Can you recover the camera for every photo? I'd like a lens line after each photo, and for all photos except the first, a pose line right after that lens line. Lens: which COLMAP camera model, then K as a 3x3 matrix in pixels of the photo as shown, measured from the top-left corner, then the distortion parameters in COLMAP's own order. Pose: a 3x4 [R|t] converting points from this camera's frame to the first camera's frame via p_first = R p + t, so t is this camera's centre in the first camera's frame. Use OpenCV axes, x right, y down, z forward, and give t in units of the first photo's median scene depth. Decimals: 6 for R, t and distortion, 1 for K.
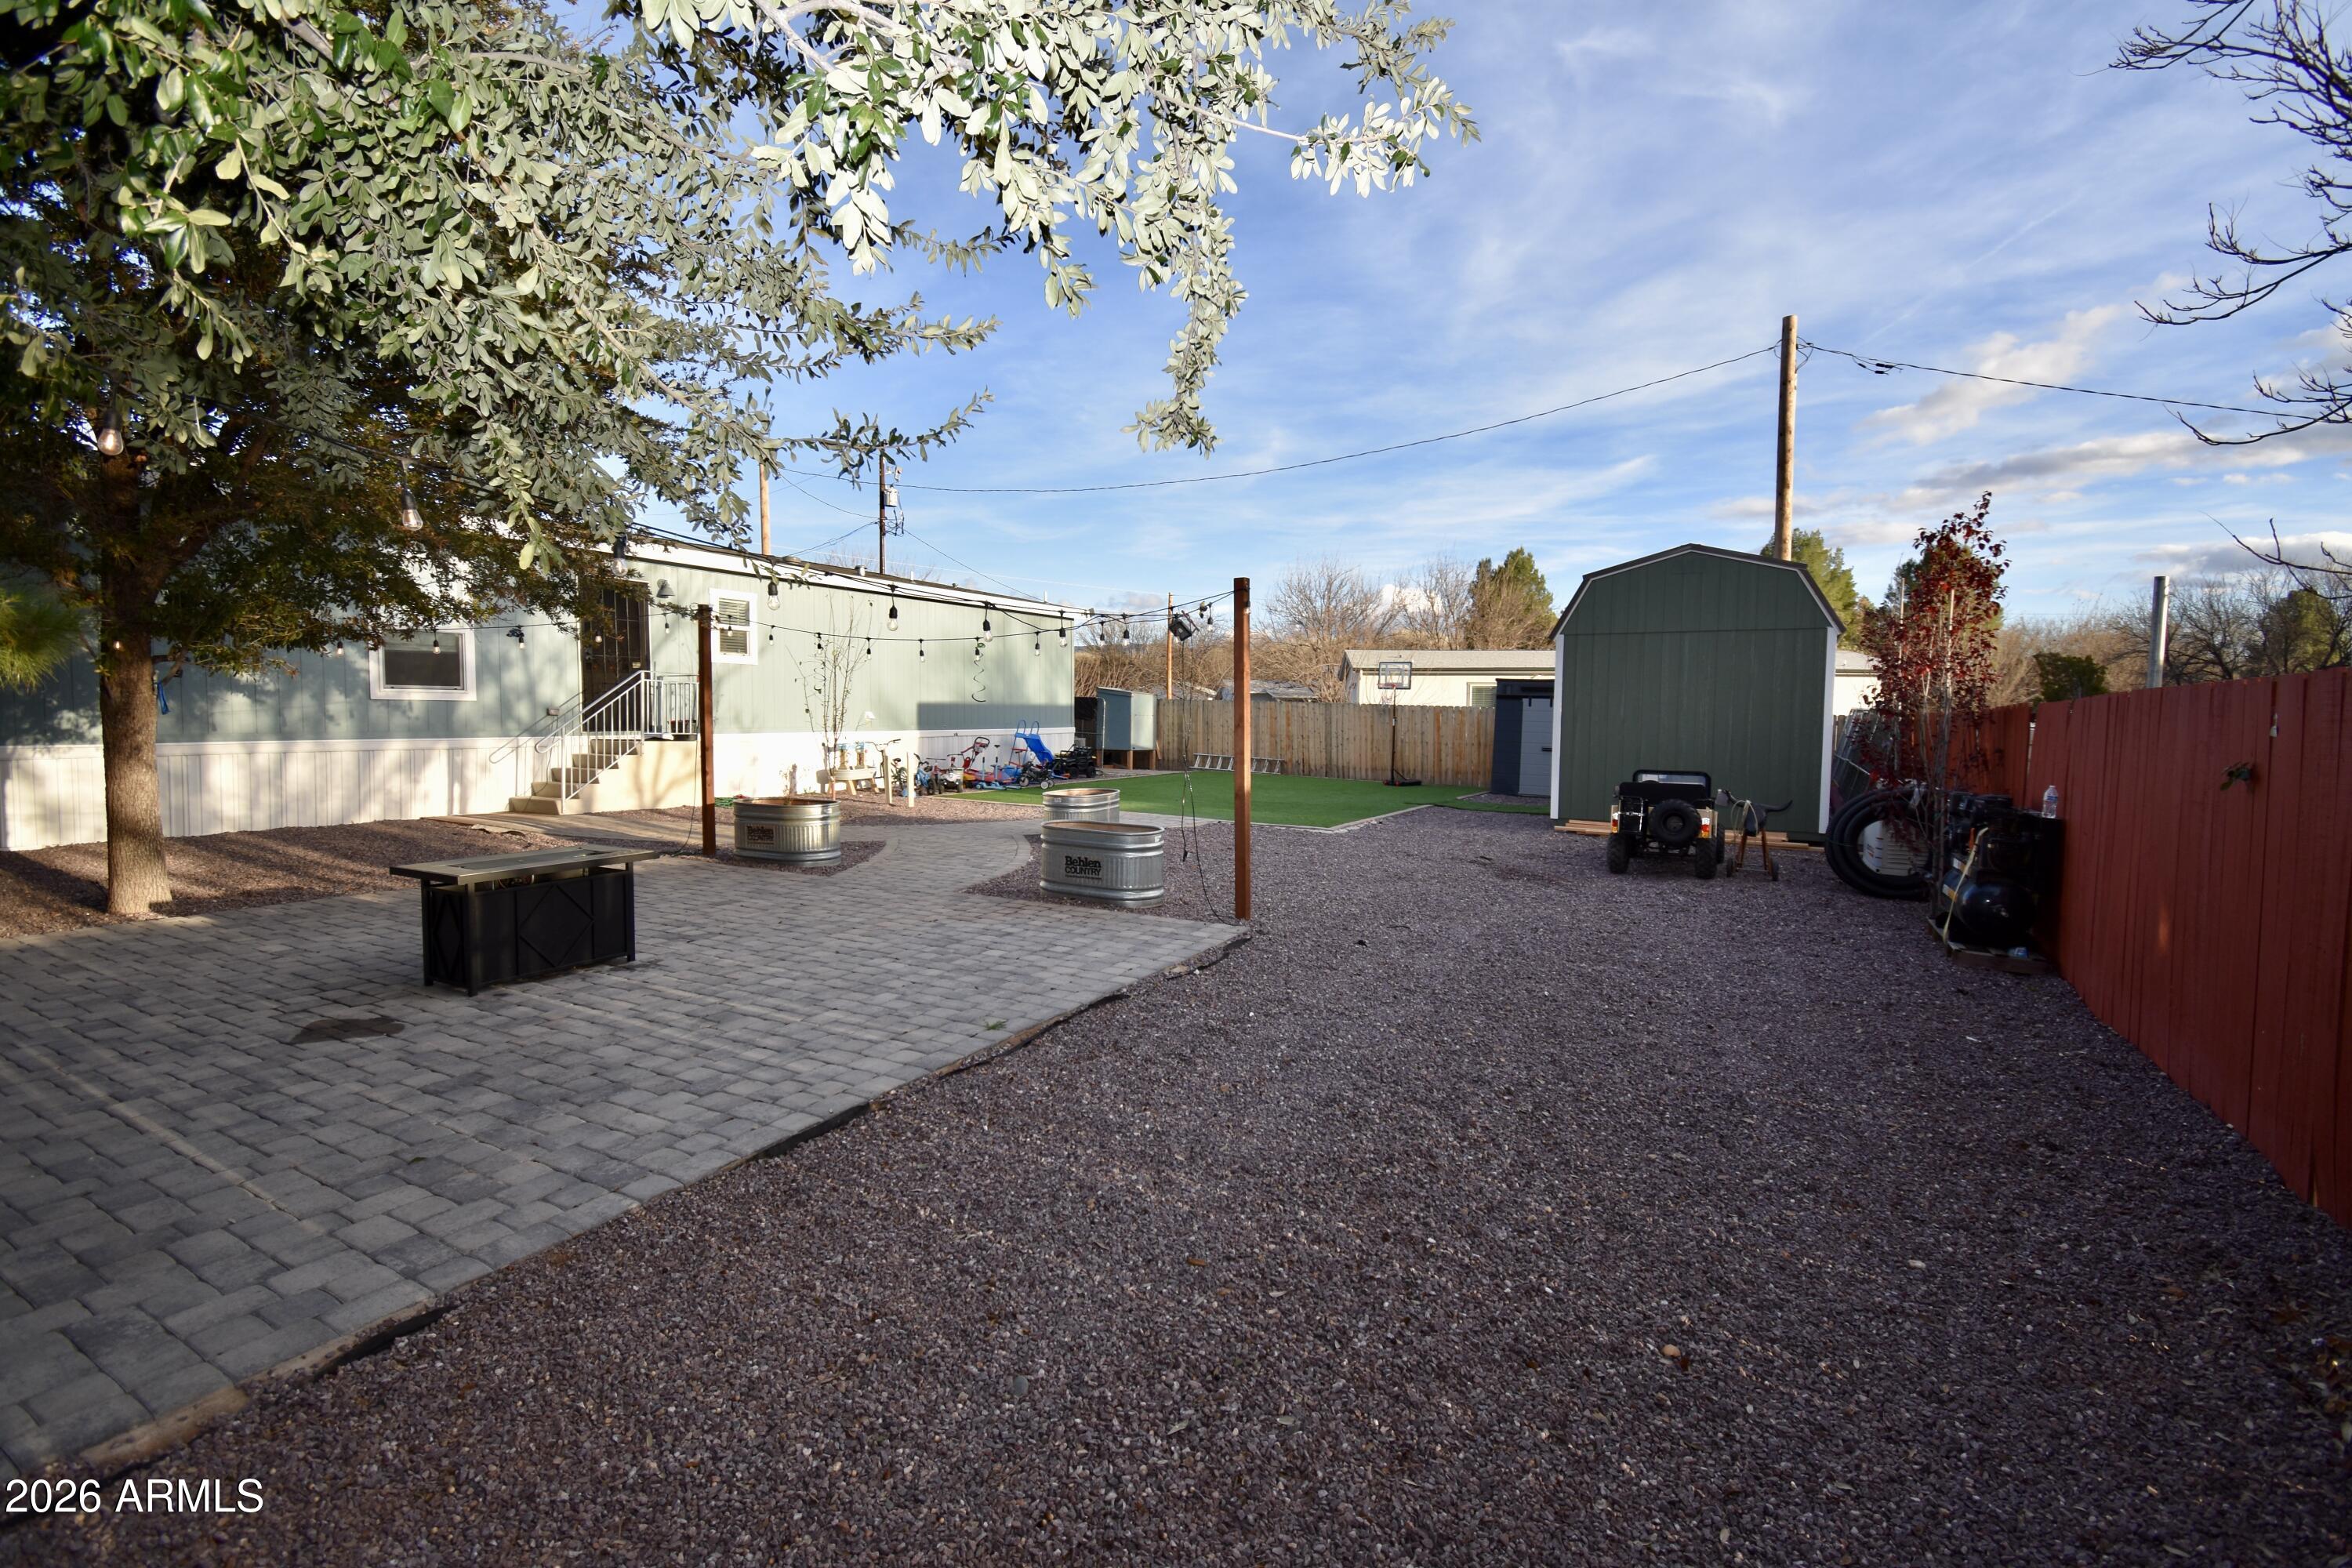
lens RADIAL K [[1012.7, 0, 1176.0], [0, 1012.7, 784.0], [0, 0, 1]] dist [-0.000522, -0.000034]
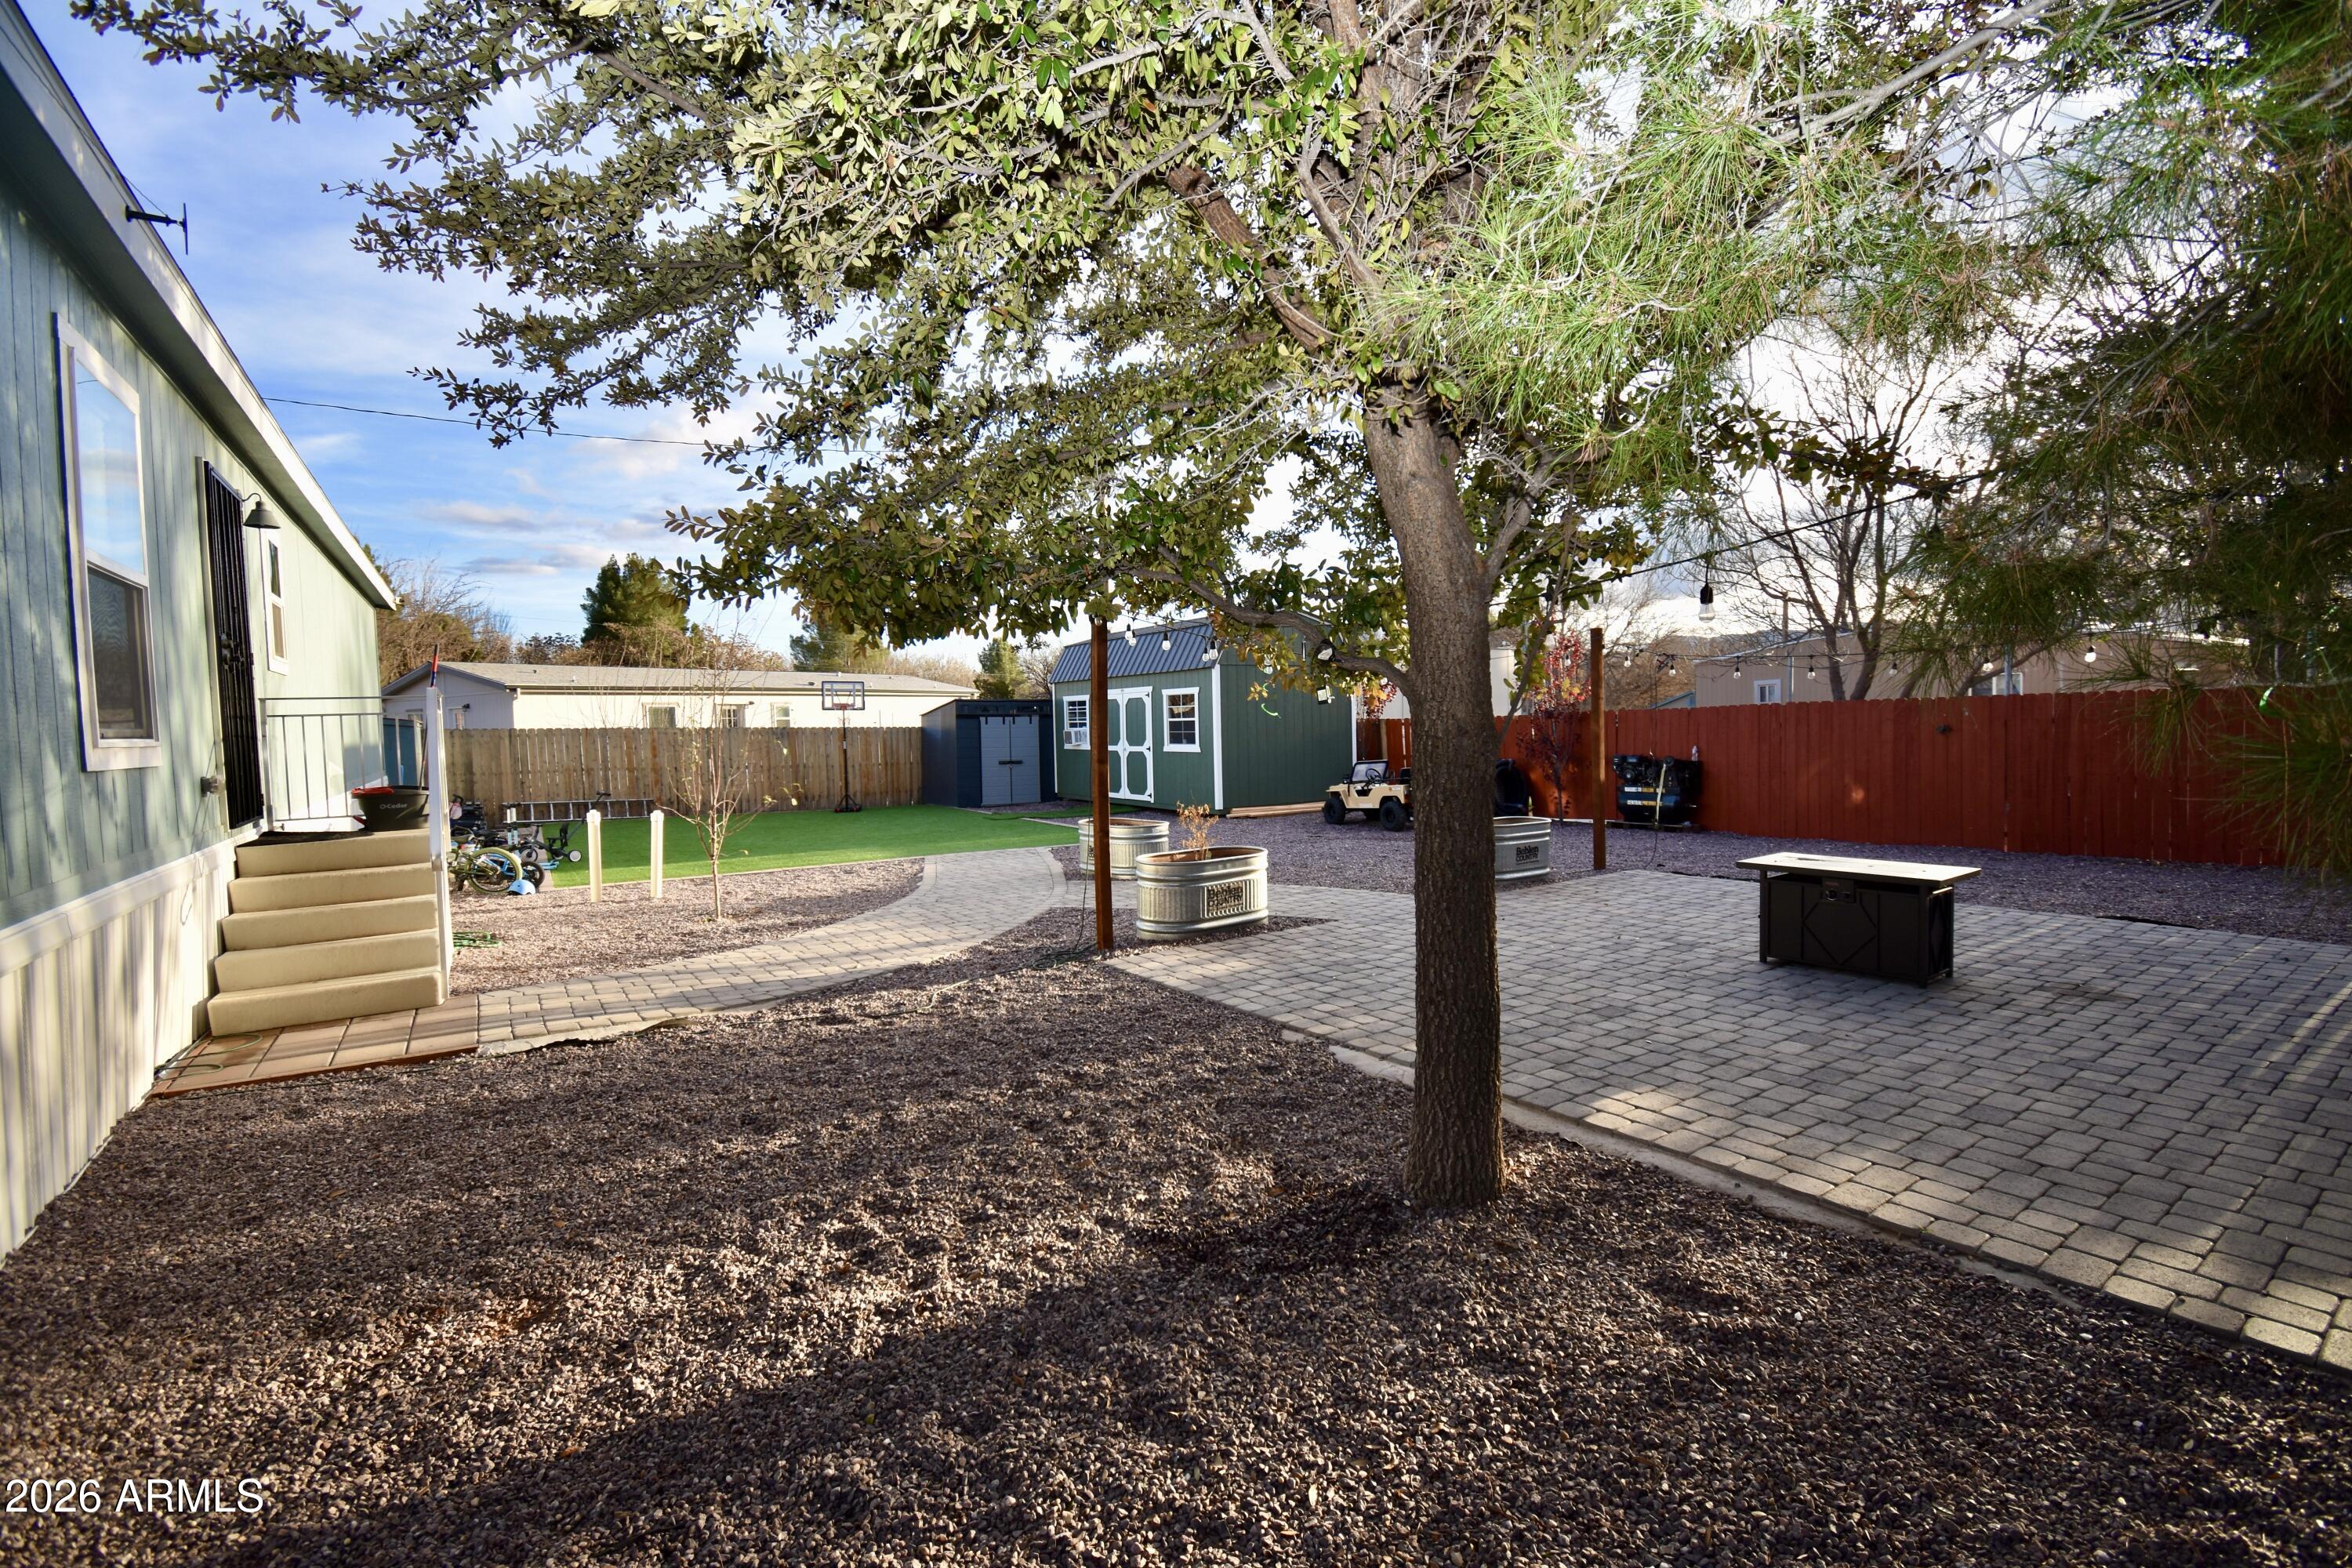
lens RADIAL K [[1012.7, 0, 1176.0], [0, 1012.7, 784.0], [0, 0, 1]] dist [-0.000522, -0.000034]
pose [[0.427057, -0.067854, 0.901675, -0.517014], [0.087080, 0.995632, 0.033681, -0.029377], [-0.900022, 0.064134, 0.431100, 0.313634]]
